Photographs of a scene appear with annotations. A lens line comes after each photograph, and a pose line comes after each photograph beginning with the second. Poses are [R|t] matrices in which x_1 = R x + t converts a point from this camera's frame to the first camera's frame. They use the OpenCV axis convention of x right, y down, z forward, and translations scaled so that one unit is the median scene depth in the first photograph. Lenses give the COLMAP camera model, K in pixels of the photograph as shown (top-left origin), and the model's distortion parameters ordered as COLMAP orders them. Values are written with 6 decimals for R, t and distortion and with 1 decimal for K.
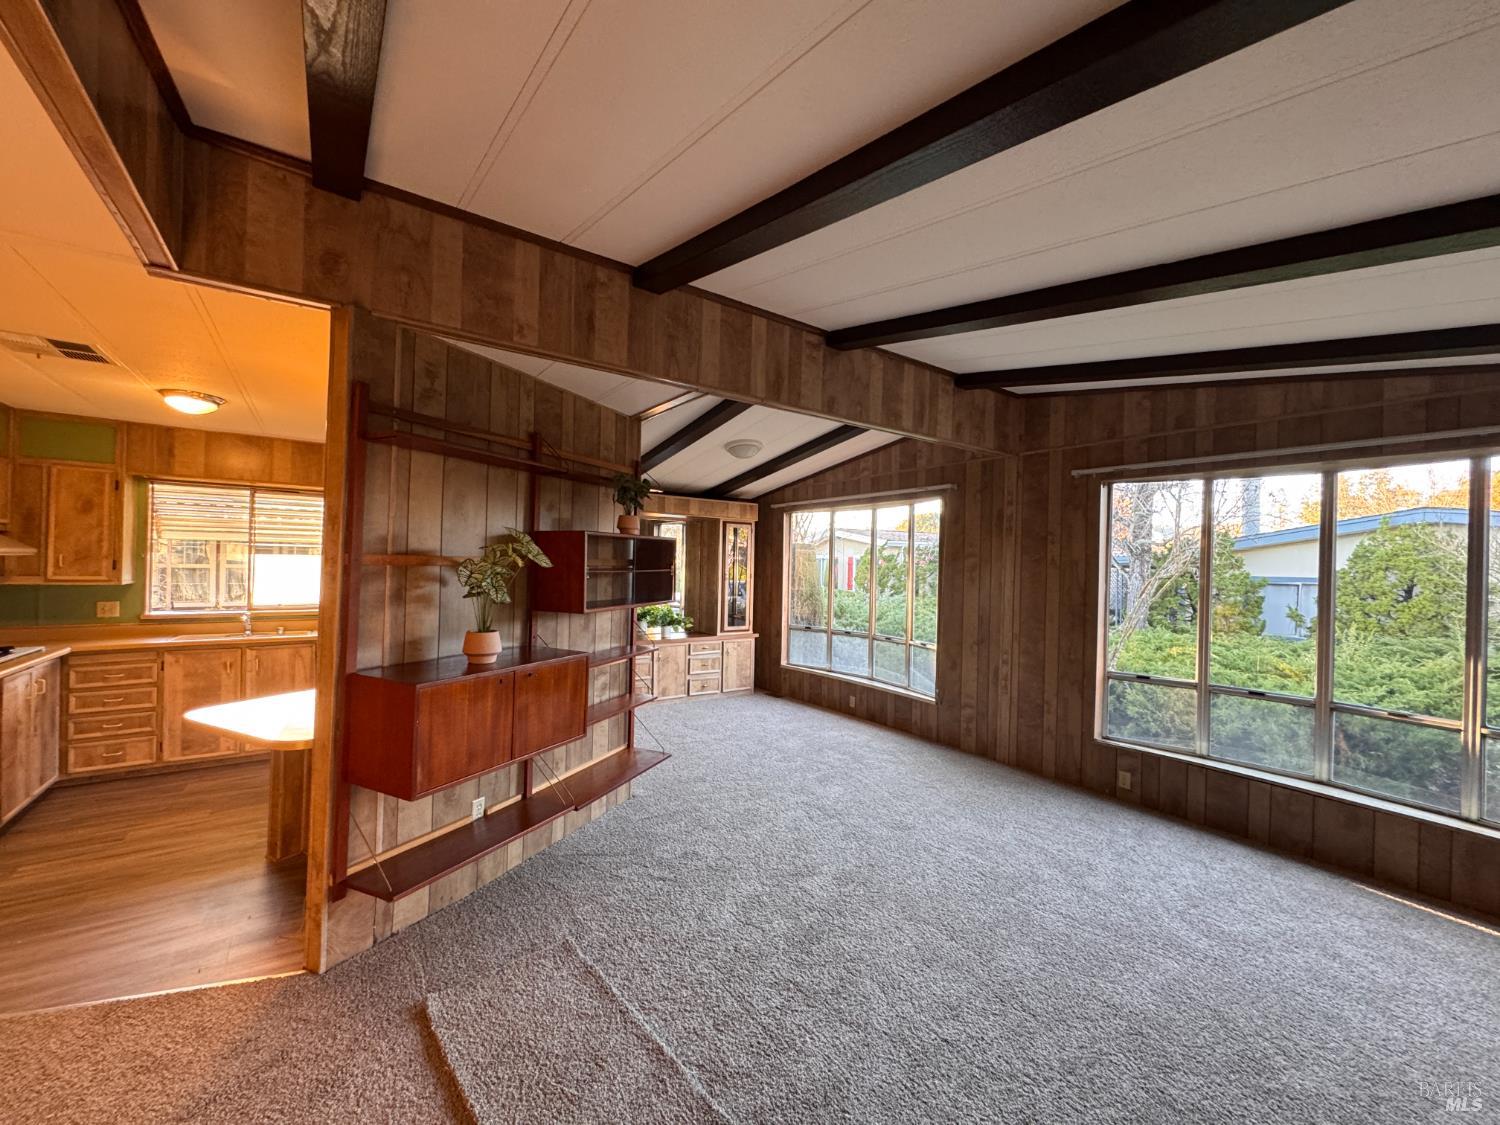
lens RADIAL K [[596.2, 0, 750.0], [0, 596.2, 562.5], [0, 0, 1]] dist [-0.002727, 0.000219]
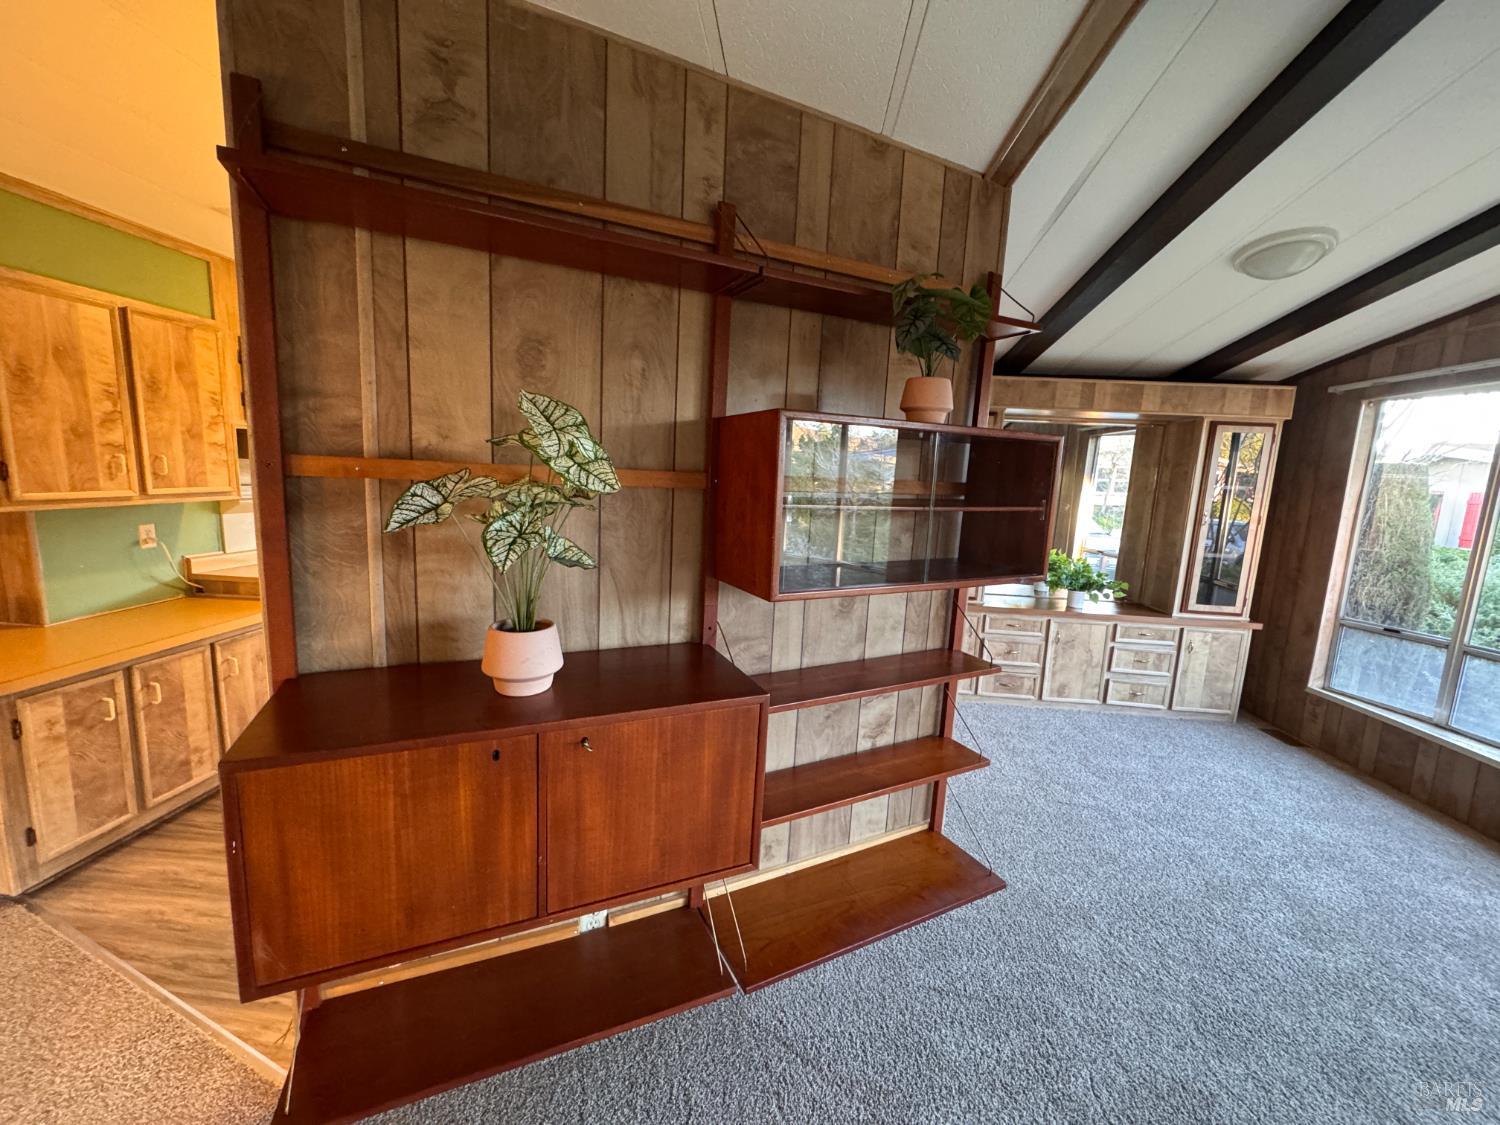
lens RADIAL K [[596.2, 0, 750.0], [0, 596.2, 562.5], [0, 0, 1]] dist [-0.002727, 0.000219]
pose [[0.765377, 0.109932, -0.634124, -0.007848], [-0.028469, 0.990122, 0.137287, -0.001703], [0.642952, -0.087023, 0.760947, 0.346175]]
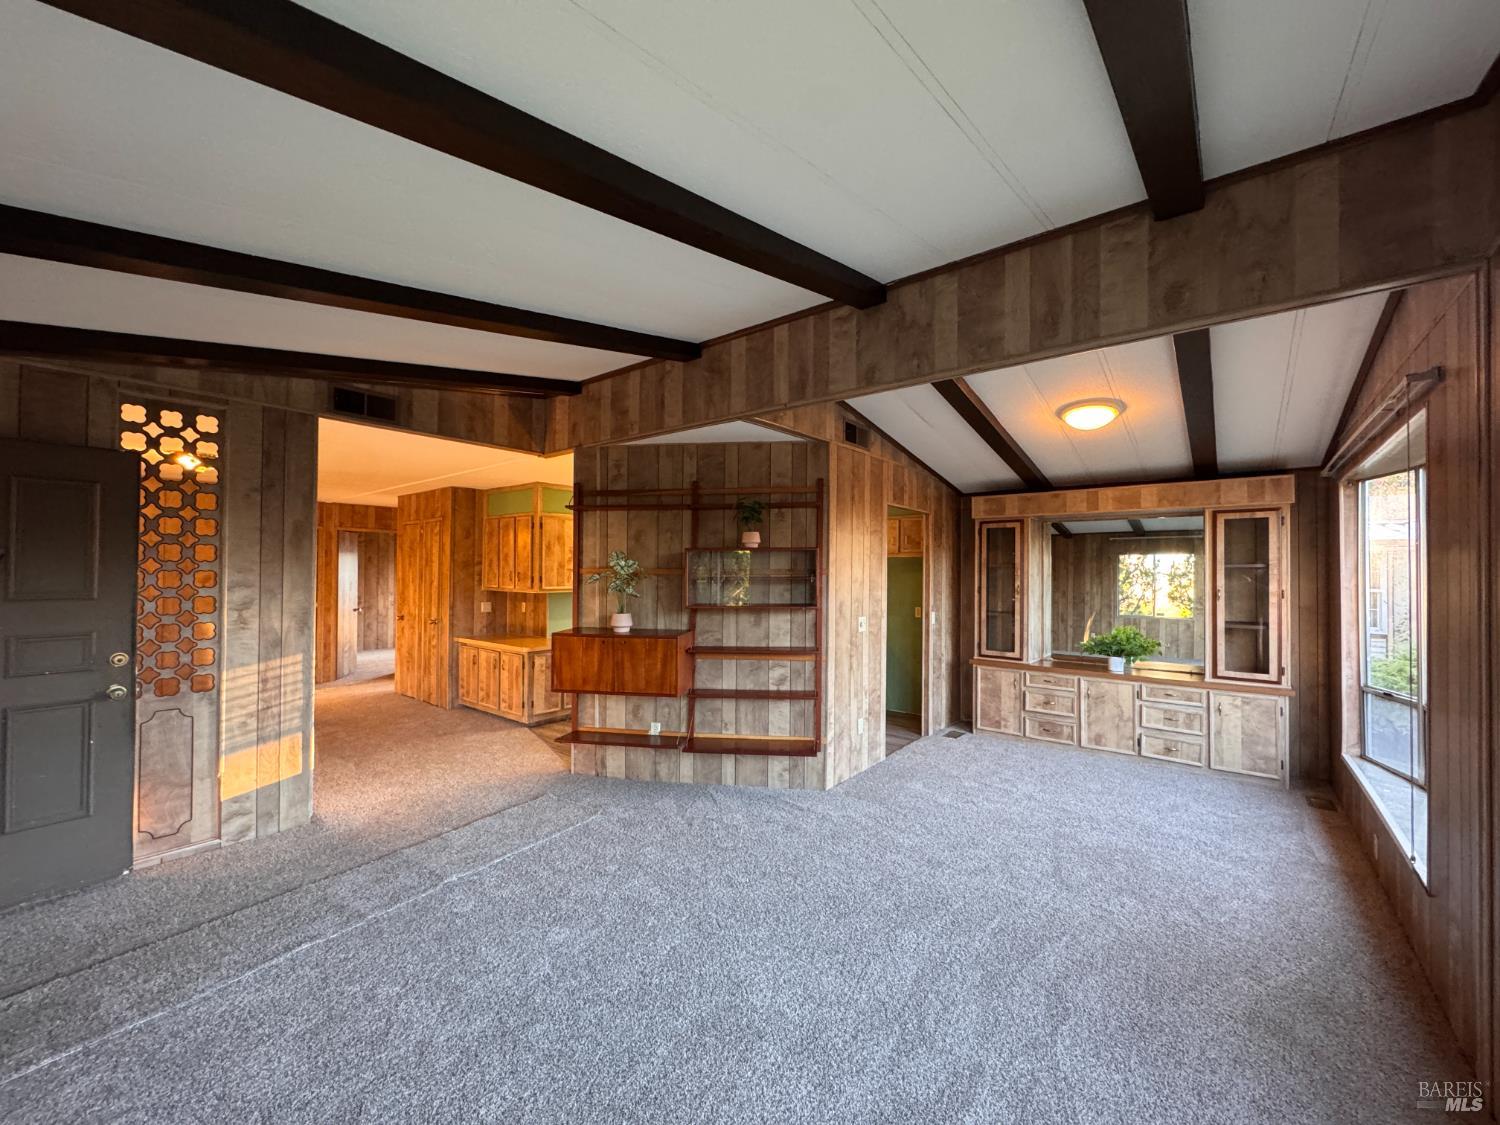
lens RADIAL K [[596.2, 0, 750.0], [0, 596.2, 562.5], [0, 0, 1]] dist [-0.002727, 0.000219]
pose [[0.274669, -0.035639, -0.960878, 0.572085], [0.000754, 0.999321, -0.036849, 0.016111], [0.961539, 0.009396, 0.274509, 0.403502]]
